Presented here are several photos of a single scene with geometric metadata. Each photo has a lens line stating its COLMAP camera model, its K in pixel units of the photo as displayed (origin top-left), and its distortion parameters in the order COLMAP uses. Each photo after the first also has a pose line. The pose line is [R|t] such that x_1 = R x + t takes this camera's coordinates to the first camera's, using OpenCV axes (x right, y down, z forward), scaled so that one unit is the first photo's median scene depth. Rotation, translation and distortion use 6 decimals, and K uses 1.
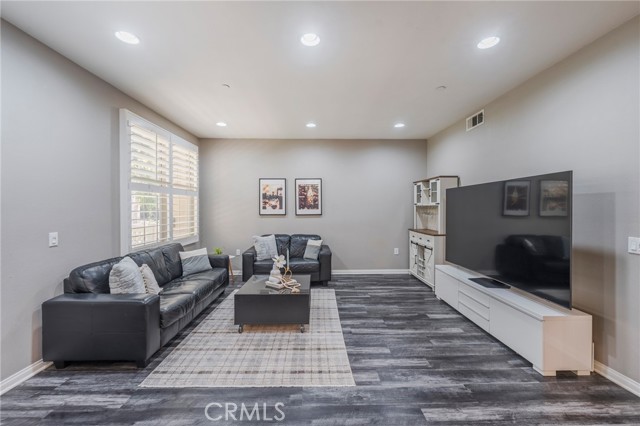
lens RADIAL K [[257.2, 0, 321.0], [0, 257.2, 208.7], [0, 0, 1]] dist [0.004140, -0.001296]
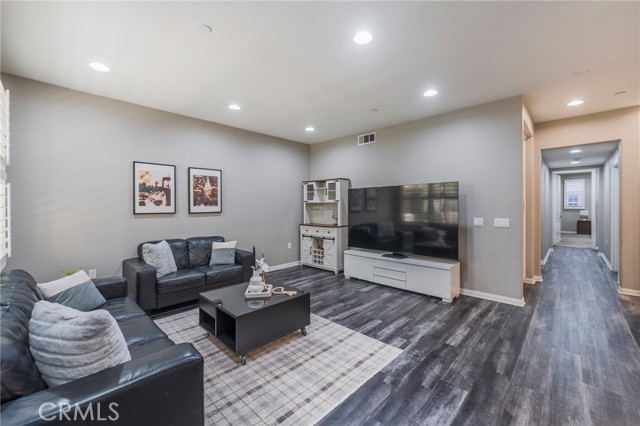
lens RADIAL K [[257.2, 0, 320.7], [0, 257.2, 206.7], [0, 0, 1]] dist [0.004140, -0.001296]
pose [[0.714416, -0.001297, 0.699720, -0.569859], [0.006224, 0.999970, -0.004501, 0.016333], [-0.699694, 0.007571, 0.714403, 0.243137]]
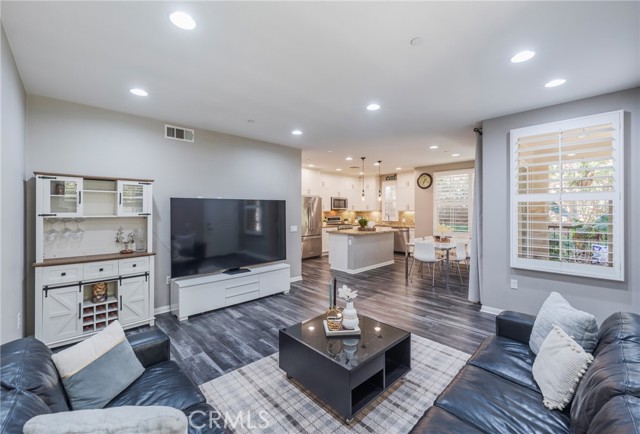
lens RADIAL K [[268.0, 0, 313.5], [0, 268.0, 211.4], [0, 0, 1]] dist [0.007353, -0.000093]
pose [[-0.655051, -0.002249, 0.755581, -0.635811], [0.006947, 0.999935, 0.008999, -0.040634], [-0.755553, 0.011144, -0.654993, 1.466928]]
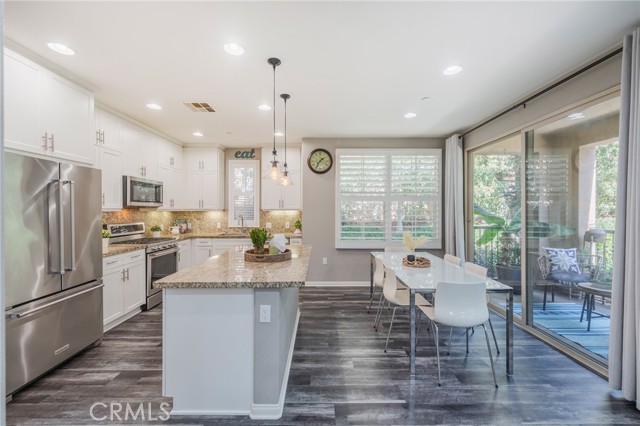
lens RADIAL K [[257.2, 0, 318.3], [0, 257.2, 211.0], [0, 0, 1]] dist [0.004140, -0.001296]
pose [[-0.999622, 0.003292, 0.027303, 0.474598], [0.003464, 0.999975, 0.006229, -0.017643], [-0.027282, 0.006321, -0.999608, 0.585660]]
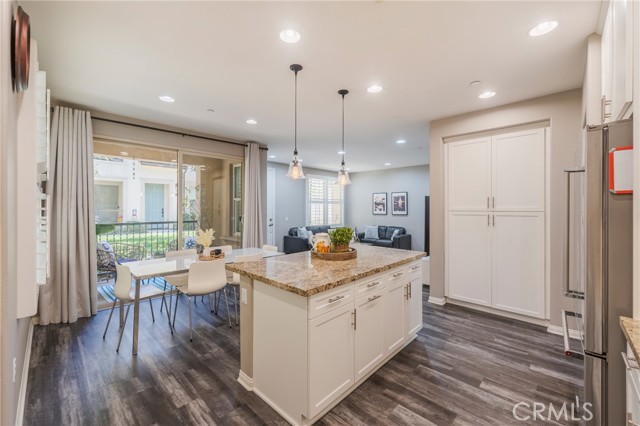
lens RADIAL K [[257.2, 0, 321.1], [0, 257.2, 208.0], [0, 0, 1]] dist [0.004140, -0.001296]
pose [[0.707077, 0.002228, -0.707133, 1.167345], [-0.005757, 0.999980, -0.002605, -0.017376], [0.707113, 0.005913, 0.707076, -0.756996]]
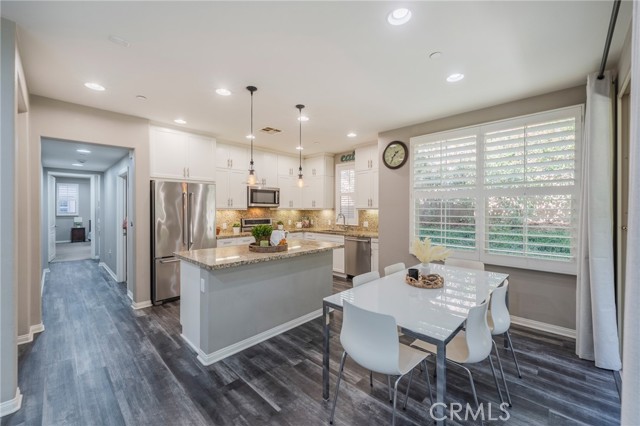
lens RADIAL K [[257.2, 0, 320.3], [0, 257.2, 211.4], [0, 0, 1]] dist [0.004140, -0.001296]
pose [[-0.697776, -0.004279, 0.716303, -0.144323], [0.005688, 0.999918, 0.011515, -0.020404], [-0.716294, 0.012109, -0.697694, 0.330625]]
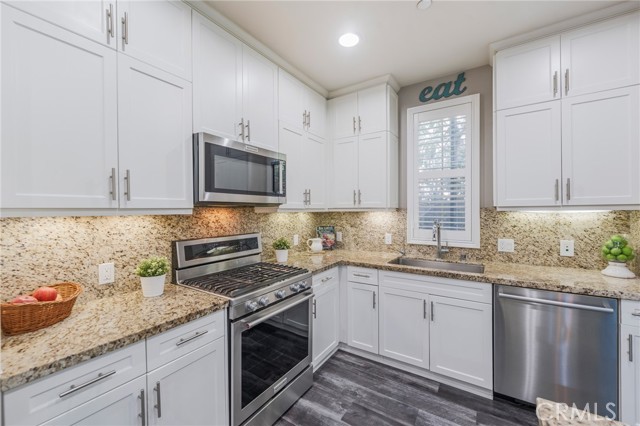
lens RADIAL K [[257.2, 0, 323.7], [0, 257.2, 210.2], [0, 0, 1]] dist [0.004140, -0.001296]
pose [[-0.829398, 0.008457, 0.558594, 0.849154], [0.013966, 0.999887, 0.005599, -0.020124], [-0.558483, 0.012445, -0.829423, -0.198159]]
